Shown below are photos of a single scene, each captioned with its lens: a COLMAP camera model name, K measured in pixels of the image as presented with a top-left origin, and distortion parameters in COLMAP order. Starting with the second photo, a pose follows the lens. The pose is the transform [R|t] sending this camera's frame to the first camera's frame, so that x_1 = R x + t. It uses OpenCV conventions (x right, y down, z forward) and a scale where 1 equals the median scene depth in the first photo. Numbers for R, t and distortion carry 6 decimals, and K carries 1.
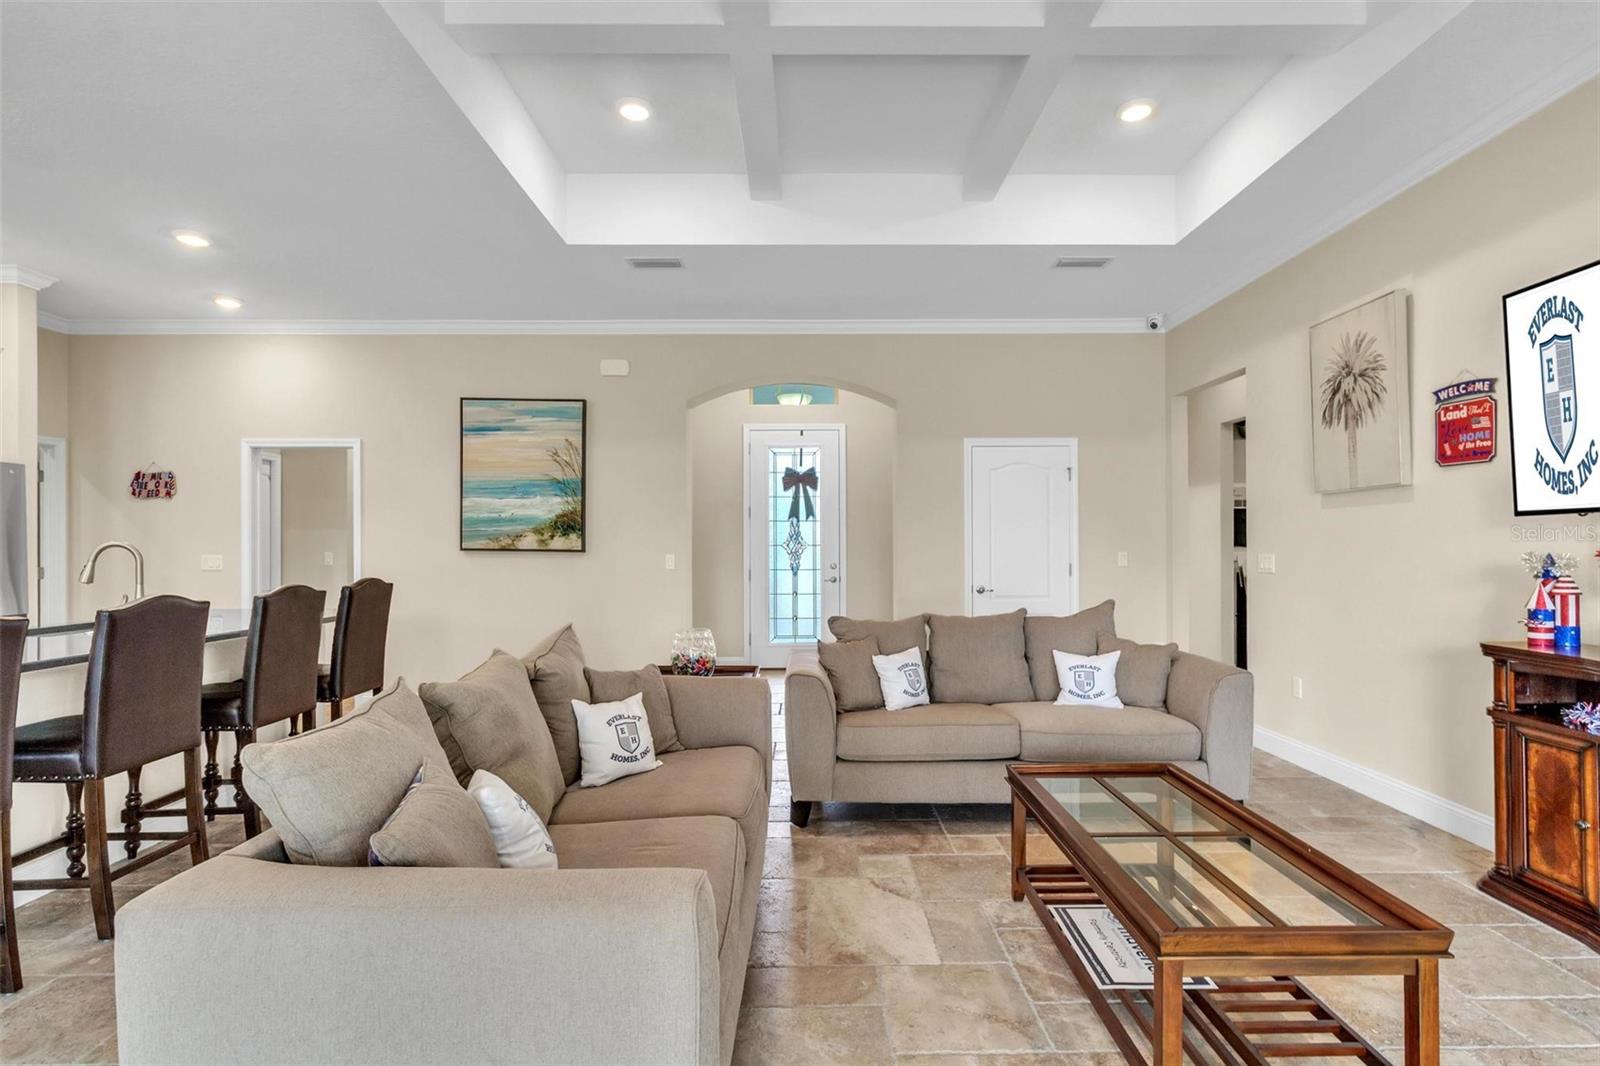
lens RADIAL K [[770.7, 0, 813.3], [0, 770.7, 541.1], [0, 0, 1]] dist [0.003186, 0.002117]
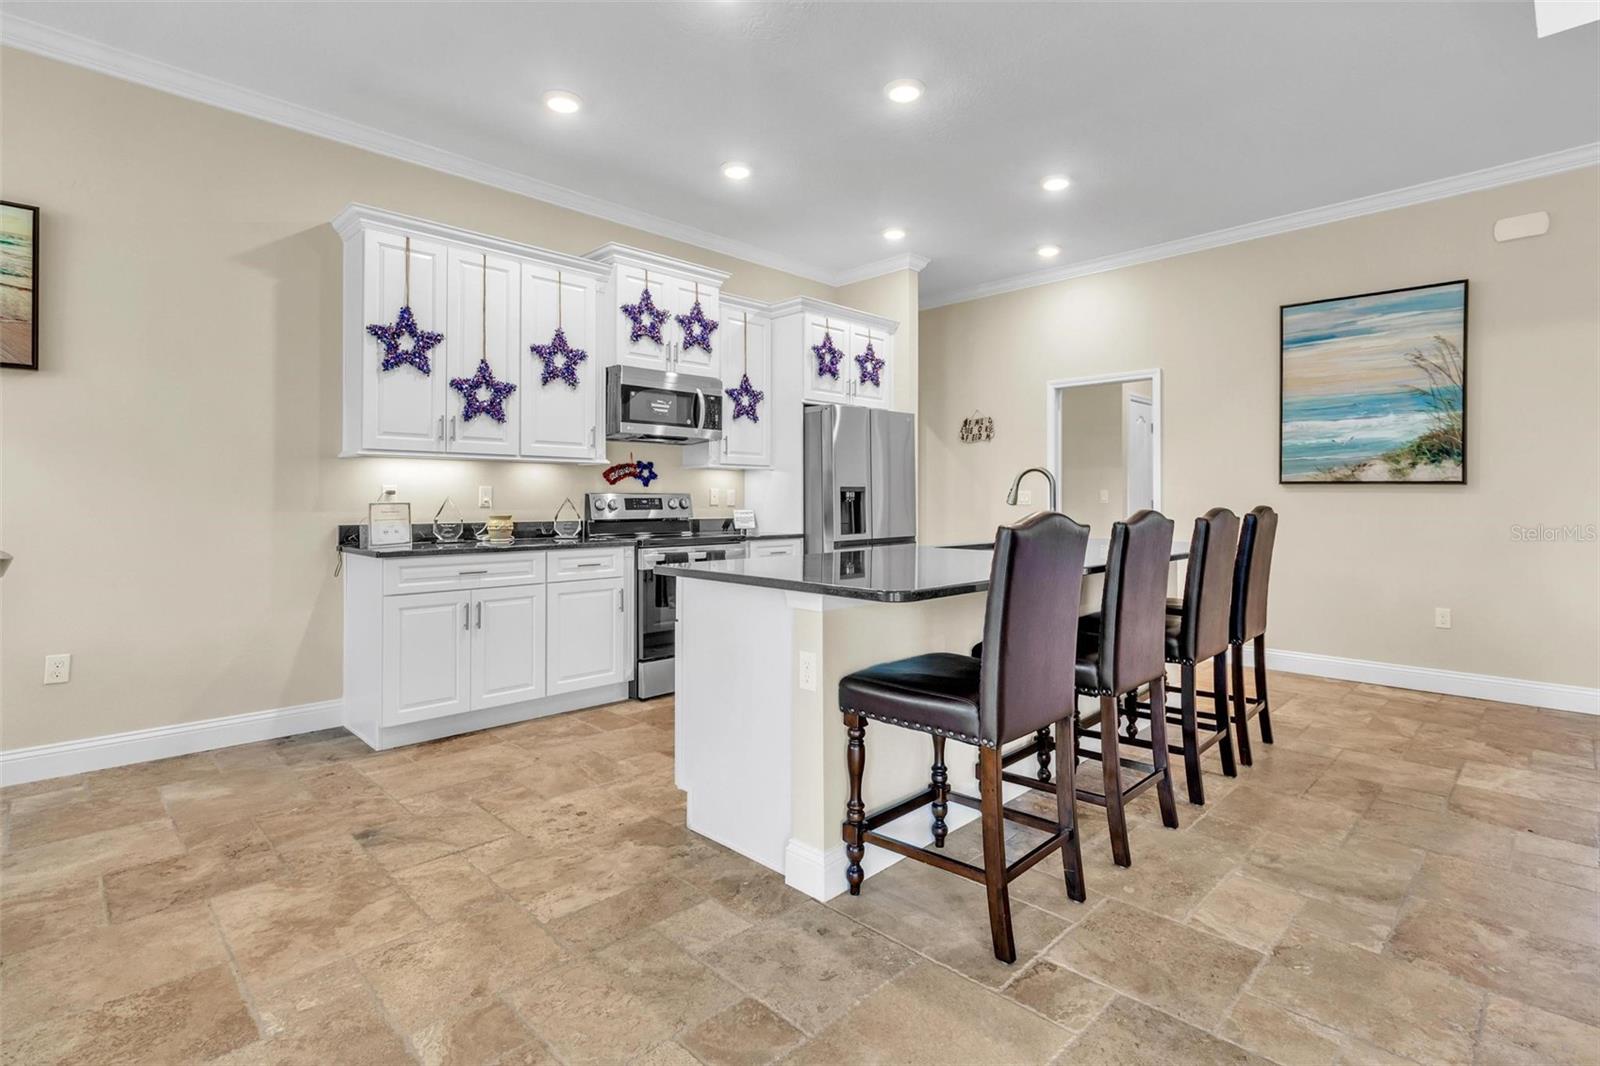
lens RADIAL K [[770.7, 0, 822.1], [0, 770.7, 494.6], [0, 0, 1]] dist [0.003186, 0.002117]
pose [[0.709889, -0.001857, -0.704311, -0.213046], [0.002552, 0.999997, -0.000064, 0.023015], [0.704309, -0.001752, 0.709892, 0.026844]]
